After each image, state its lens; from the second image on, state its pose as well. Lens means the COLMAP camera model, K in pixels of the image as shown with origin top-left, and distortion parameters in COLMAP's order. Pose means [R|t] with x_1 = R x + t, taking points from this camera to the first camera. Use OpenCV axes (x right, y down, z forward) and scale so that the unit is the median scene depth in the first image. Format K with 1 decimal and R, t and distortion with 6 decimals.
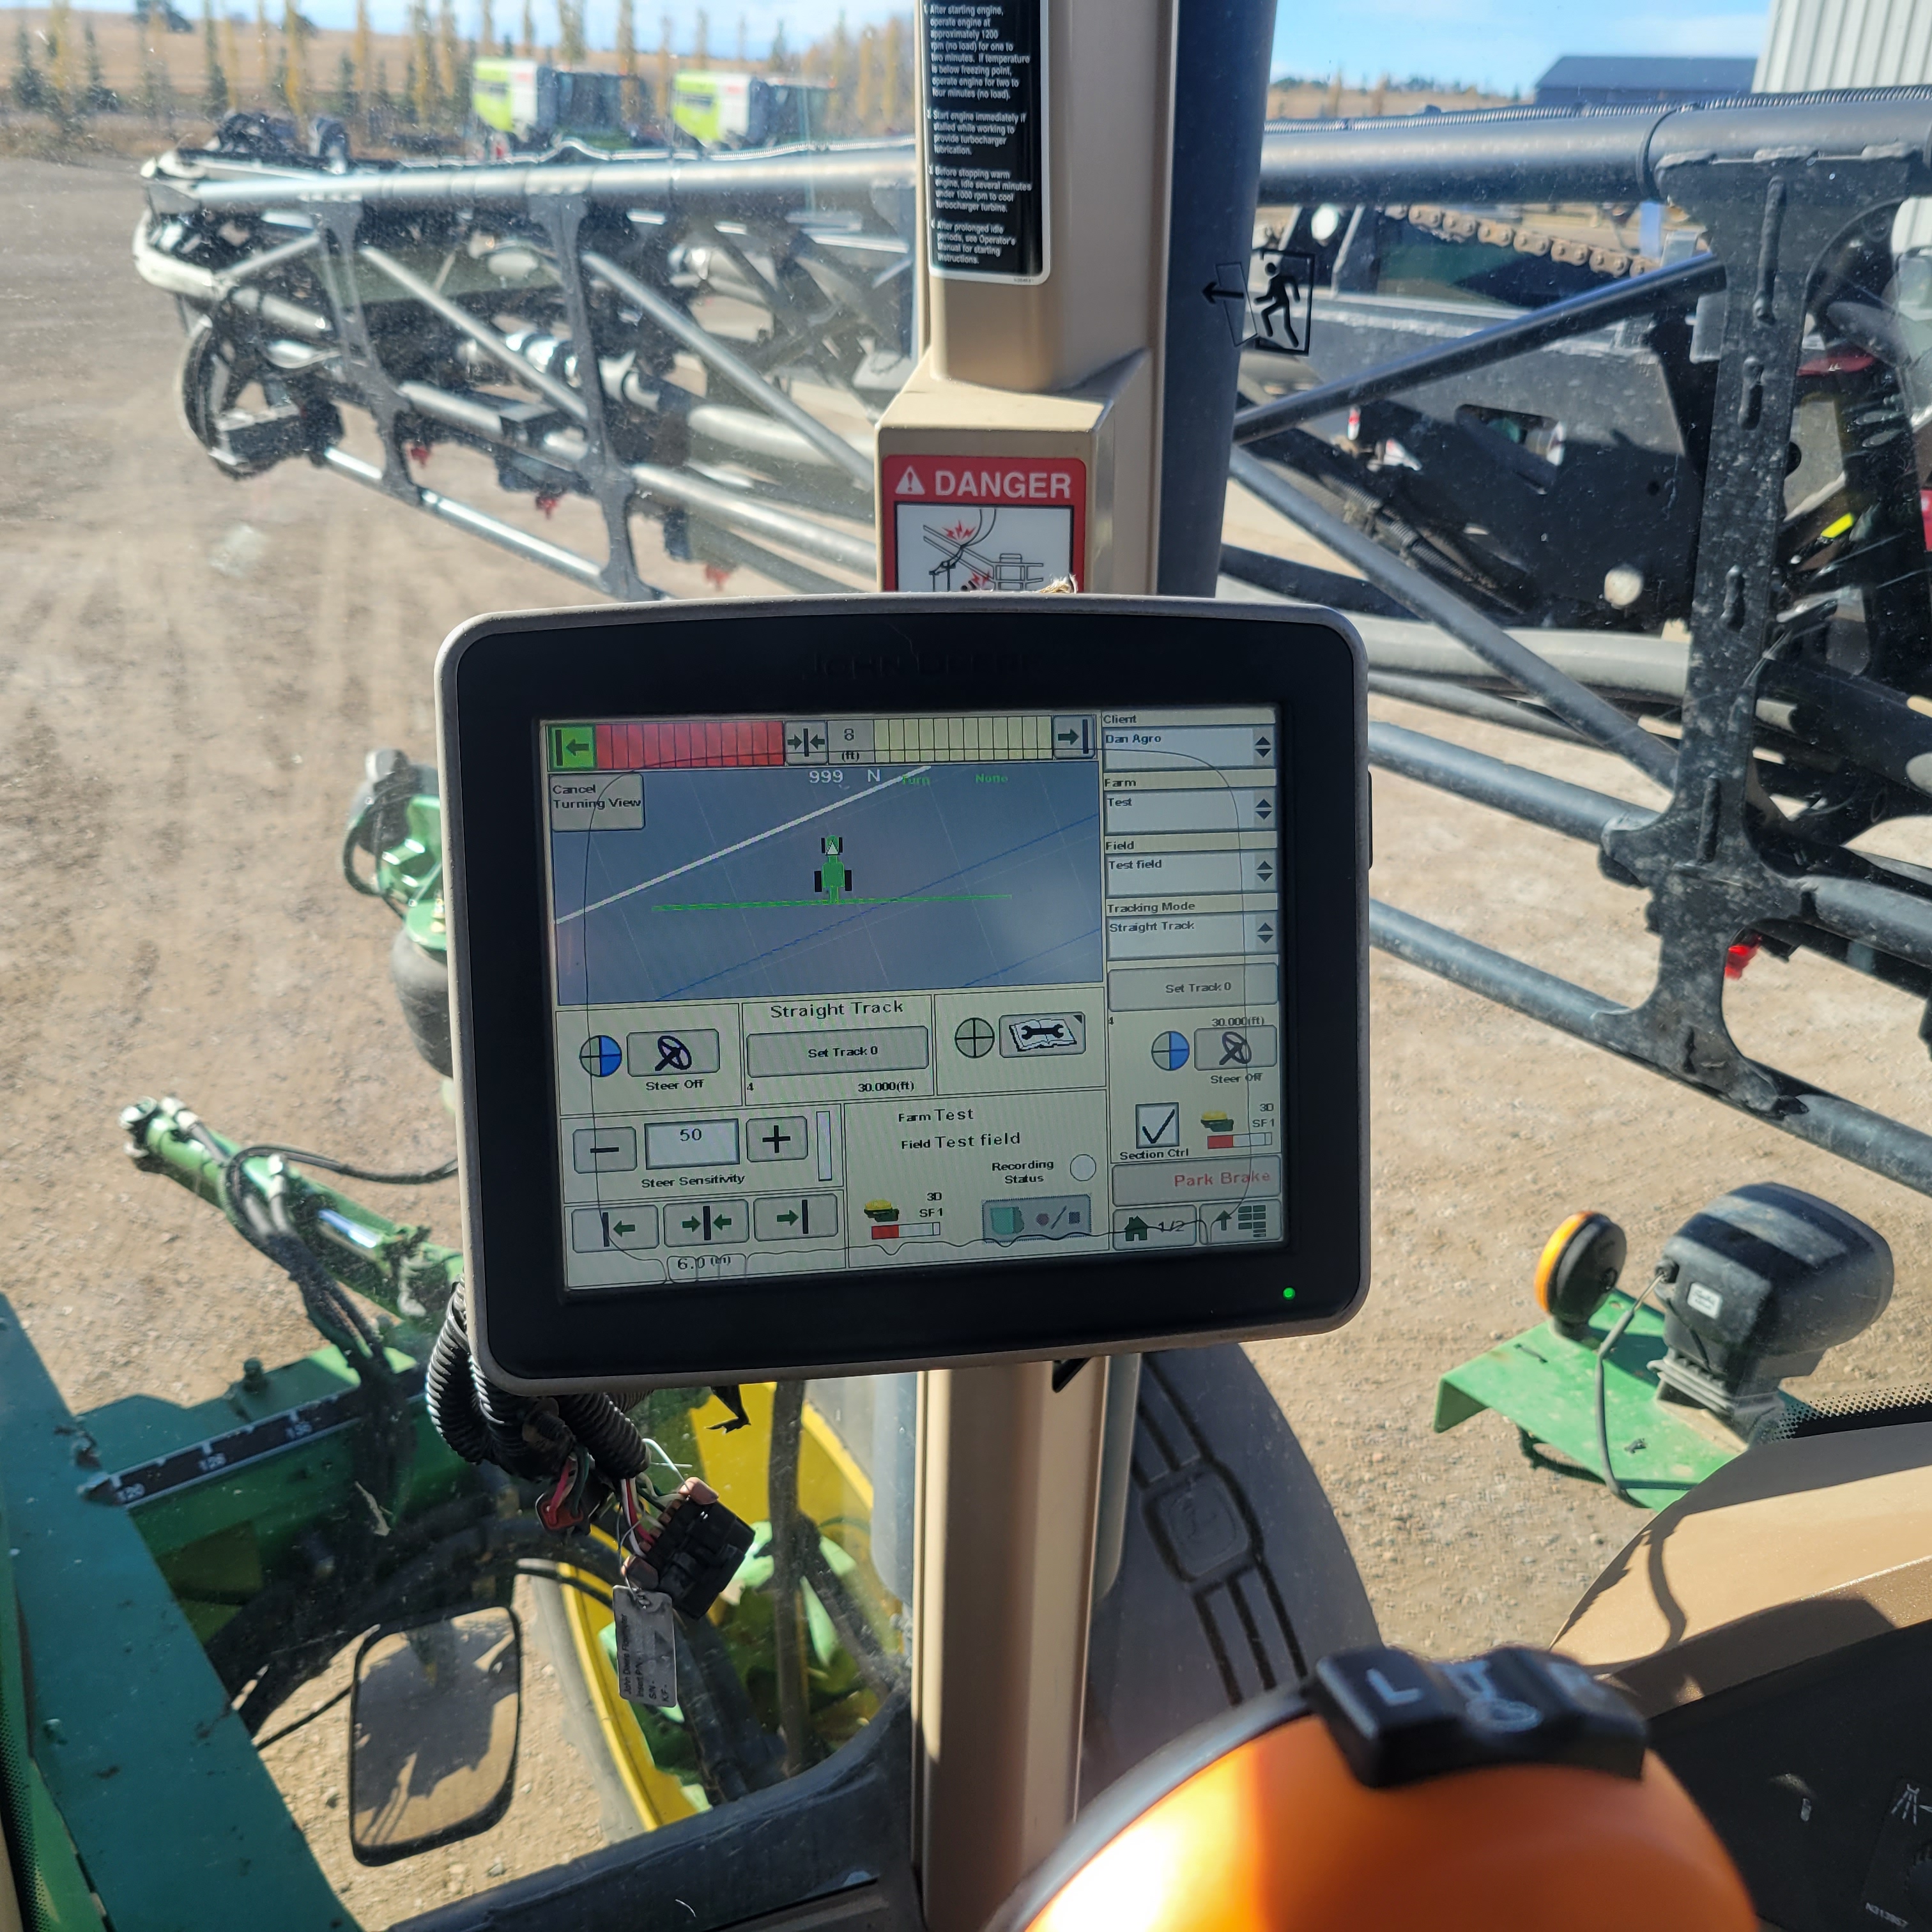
lens RADIAL K [[2018.3, 0, 880.9], [0, 2018.3, 964.7], [0, 0, 1]] dist [0.037151, -0.042343]
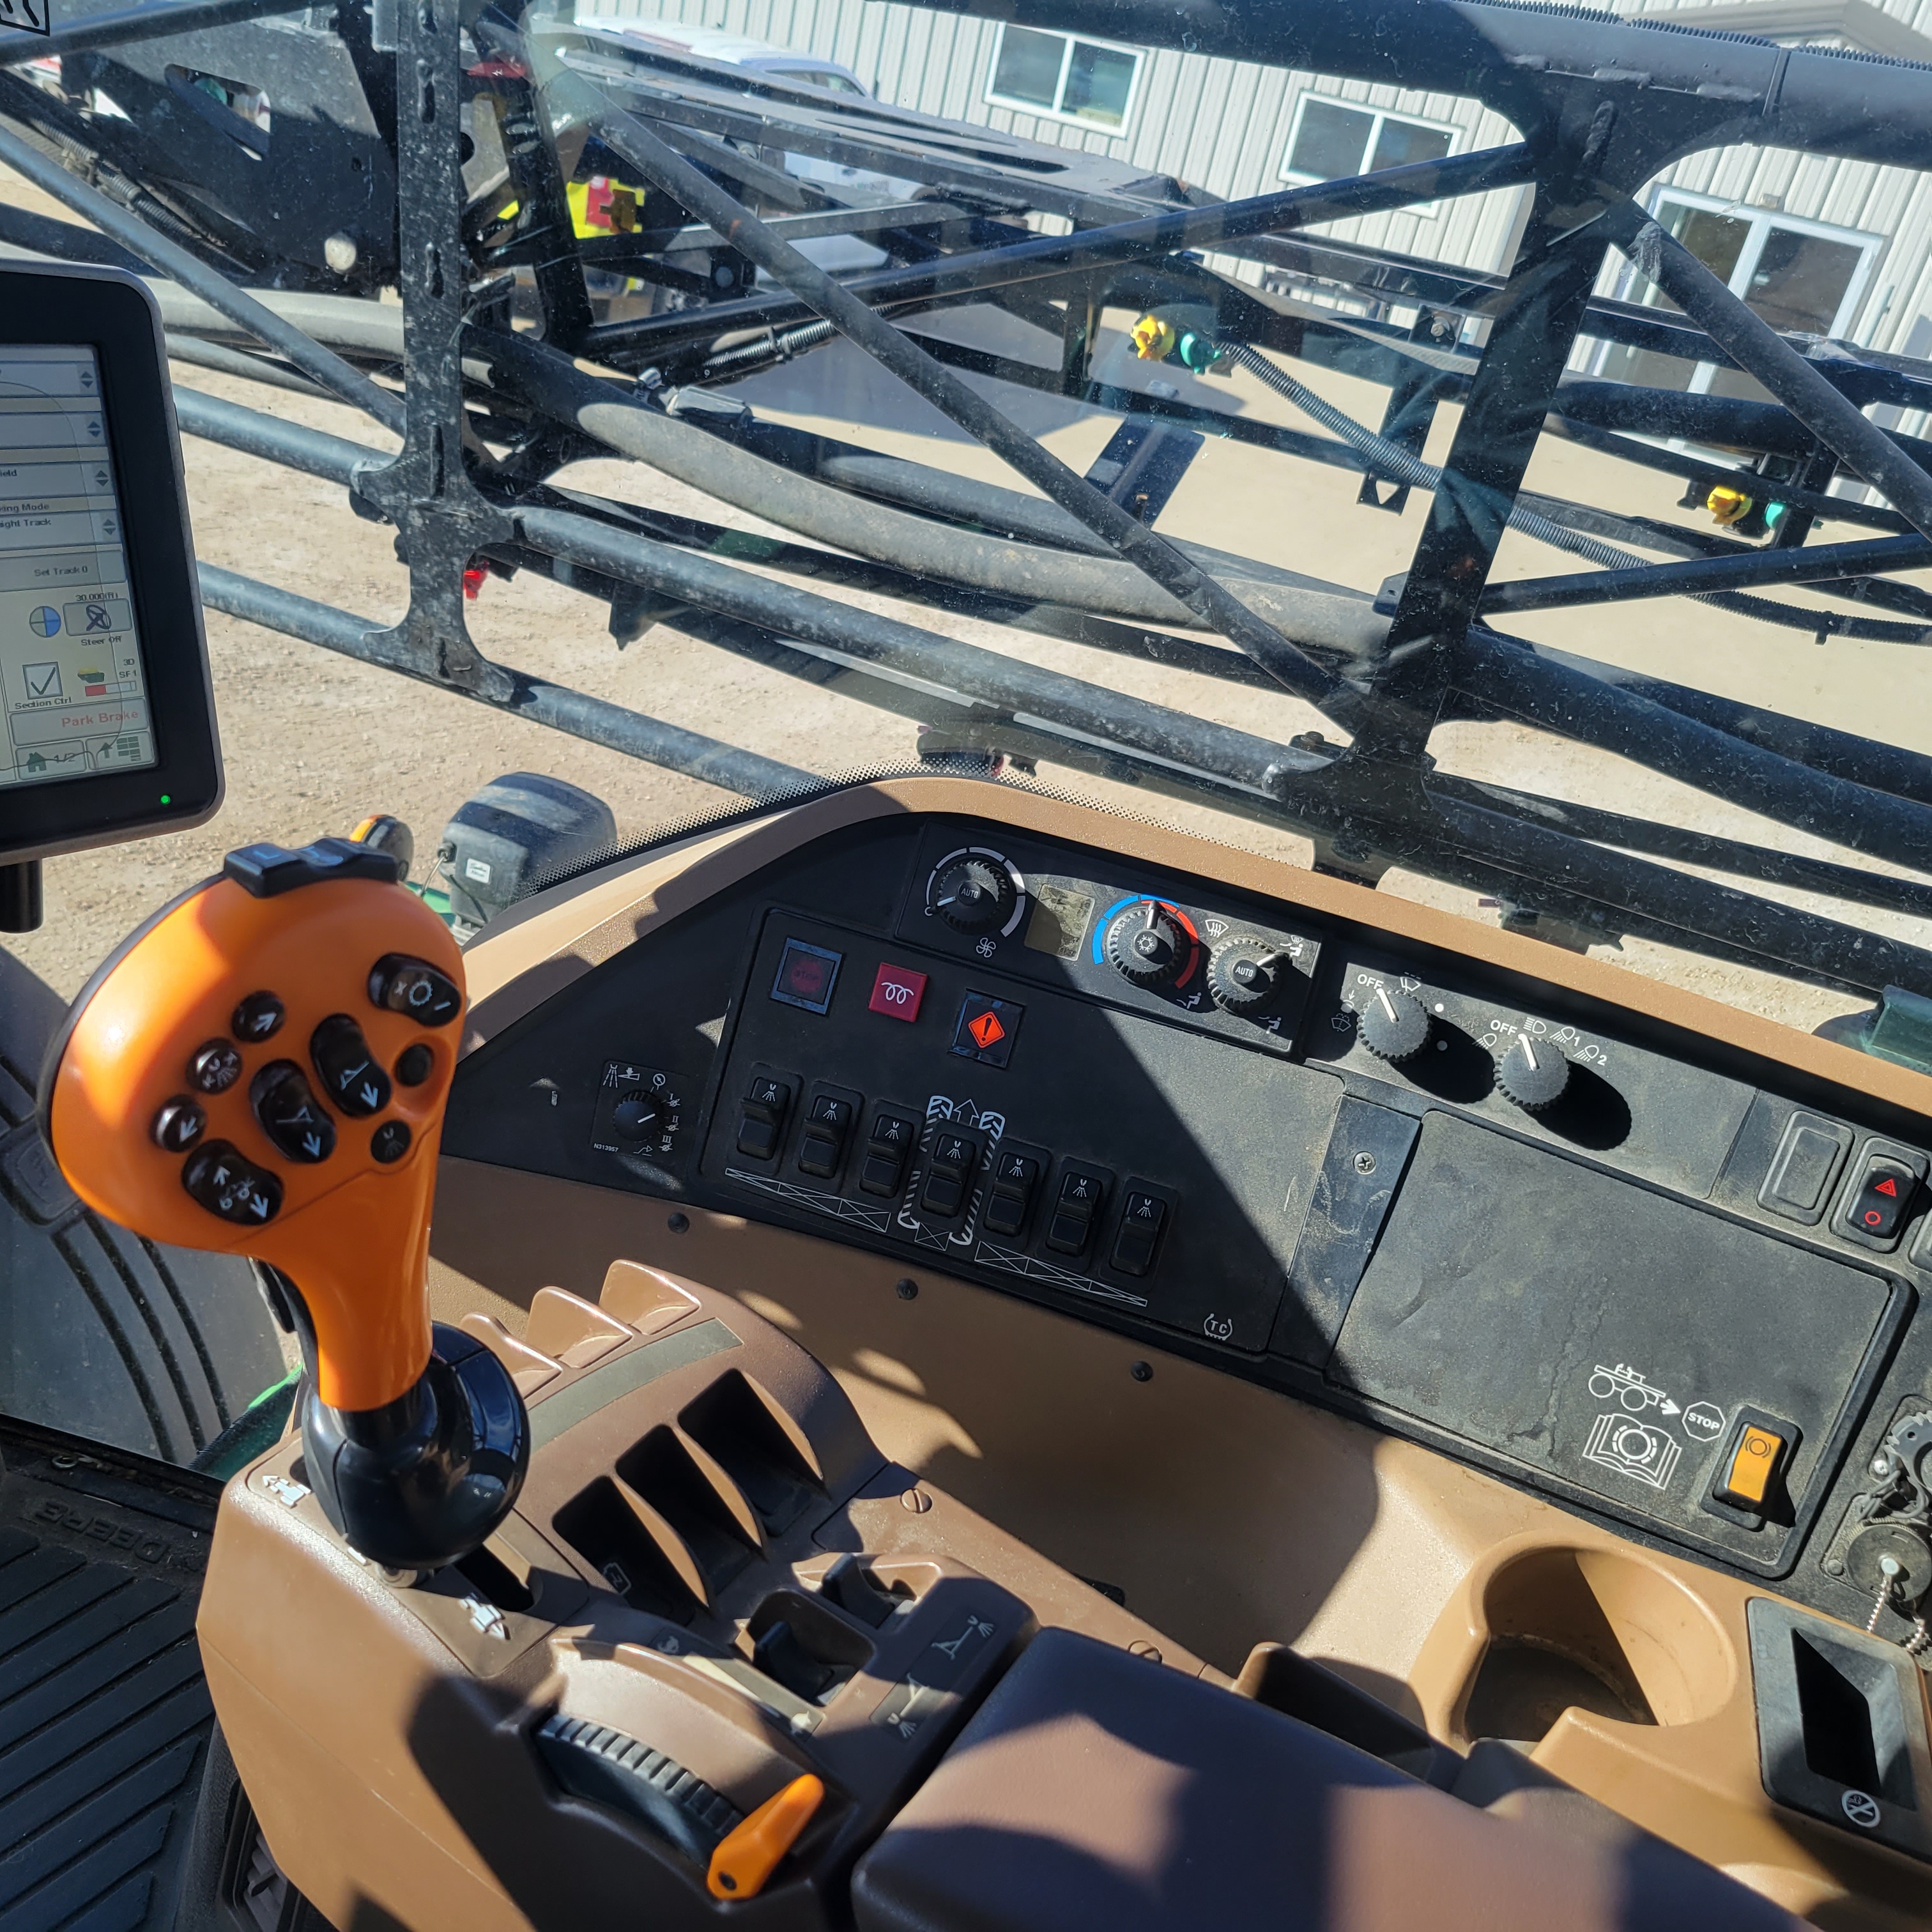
lens RADIAL K [[1948.4, 0, 922.5], [0, 1948.4, 928.7], [0, 0, 1]] dist [0.053169, -0.011574]
pose [[0.814024, -0.151498, 0.560725, -0.050901], [0.065338, 0.983142, 0.170774, 0.021196], [-0.577144, -0.102377, 0.810200, -0.137286]]
